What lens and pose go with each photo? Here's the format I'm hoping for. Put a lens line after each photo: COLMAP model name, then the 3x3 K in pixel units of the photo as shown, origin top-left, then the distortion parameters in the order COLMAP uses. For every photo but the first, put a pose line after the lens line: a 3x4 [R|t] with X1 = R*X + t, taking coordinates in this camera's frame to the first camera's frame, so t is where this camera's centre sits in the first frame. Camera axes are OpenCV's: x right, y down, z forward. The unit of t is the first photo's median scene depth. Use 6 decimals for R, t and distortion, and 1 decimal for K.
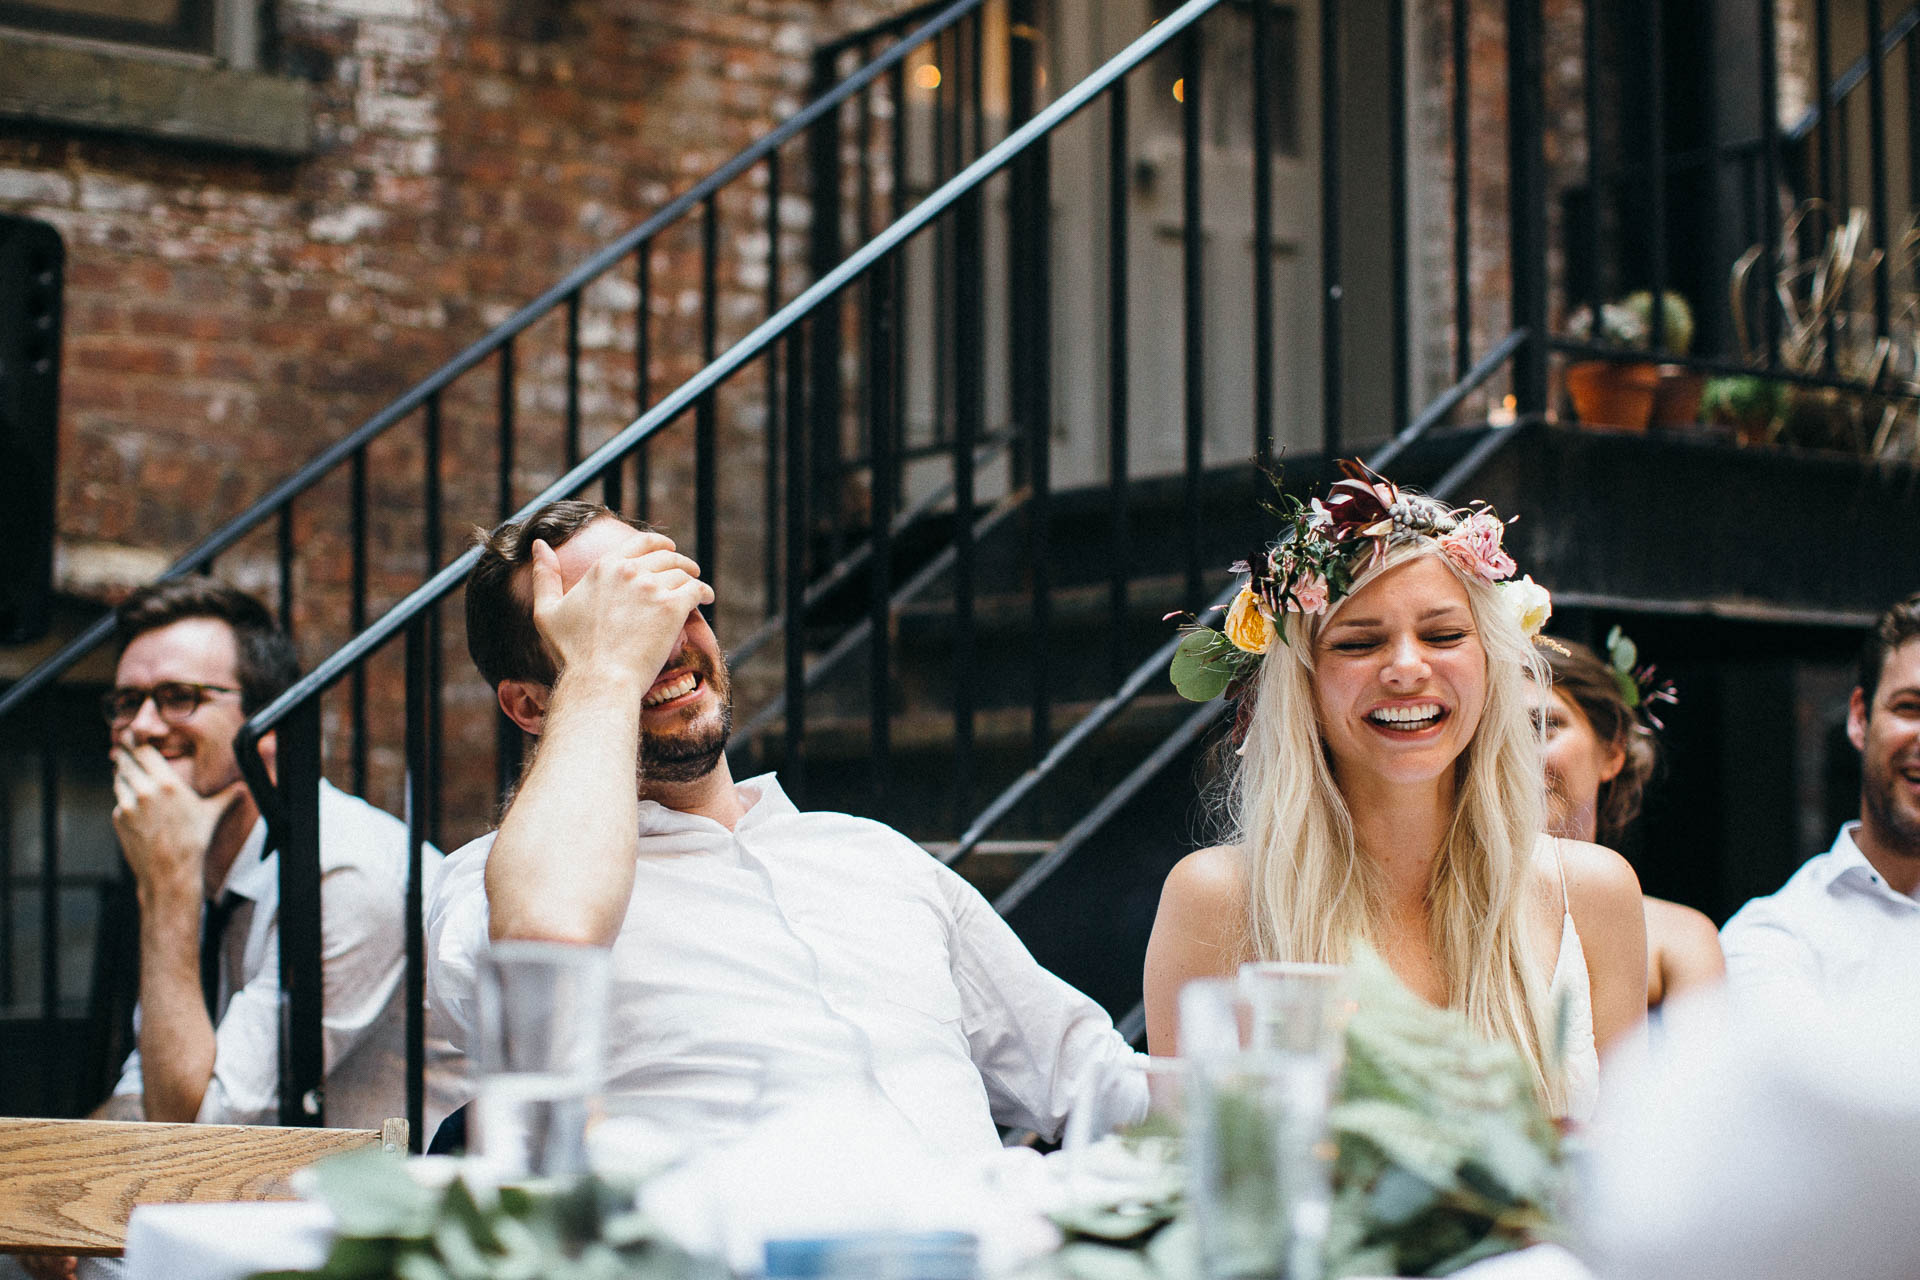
lens RADIAL K [[6197.6, 0, 960.0], [0, 6197.6, 640.0], [0, 0, 1]] dist [-0.916065, 3.198964]
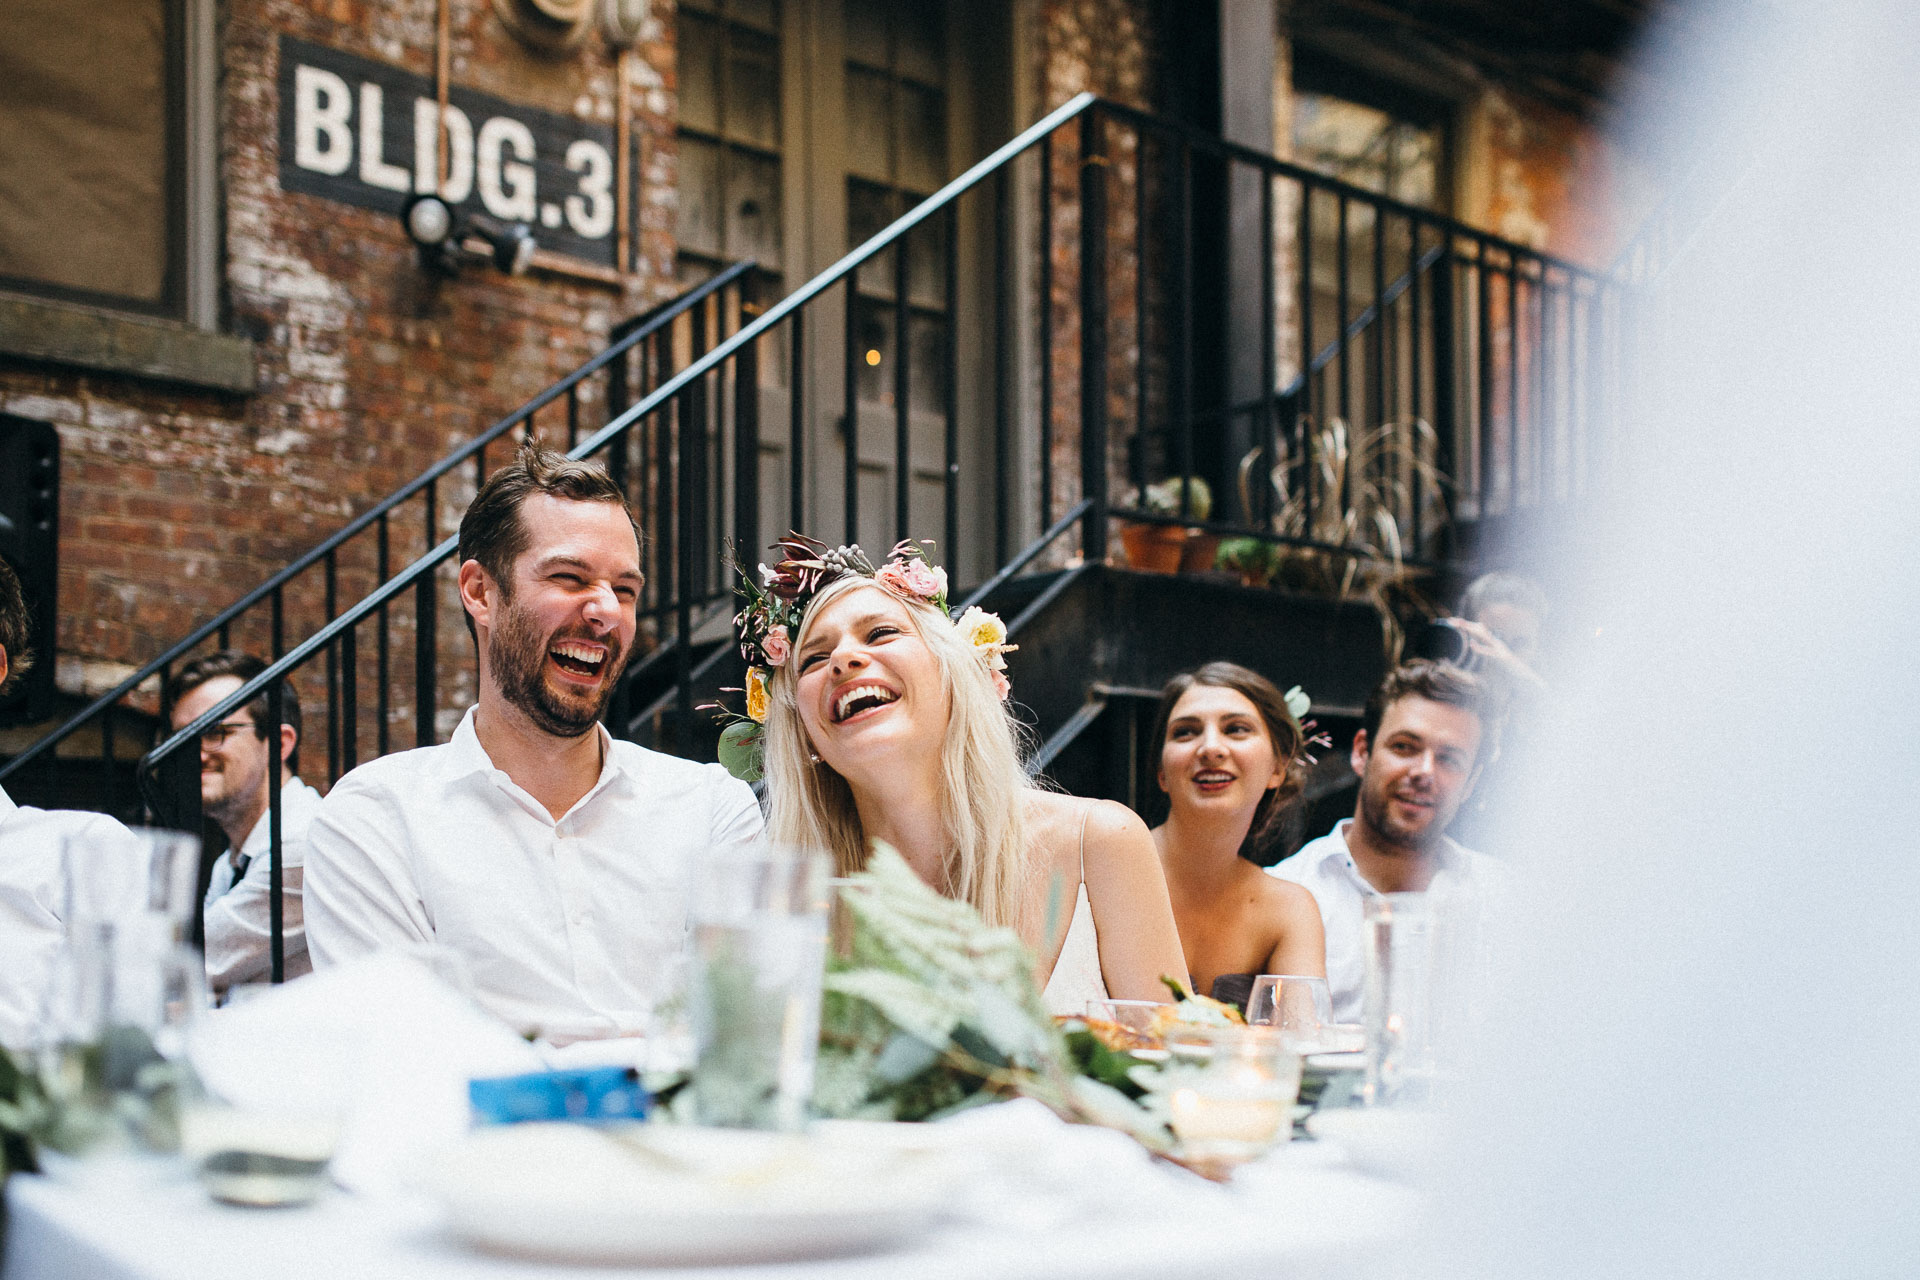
lens RADIAL K [[6197.6, 0, 960.0], [0, 6197.6, 640.0], [0, 0, 1]] dist [-0.916065, 3.198964]
pose [[0.996009, -0.004700, 0.089134, -0.069615], [0.002330, 0.999642, 0.026672, -0.059202], [-0.089227, -0.026358, 0.995662, -0.450105]]
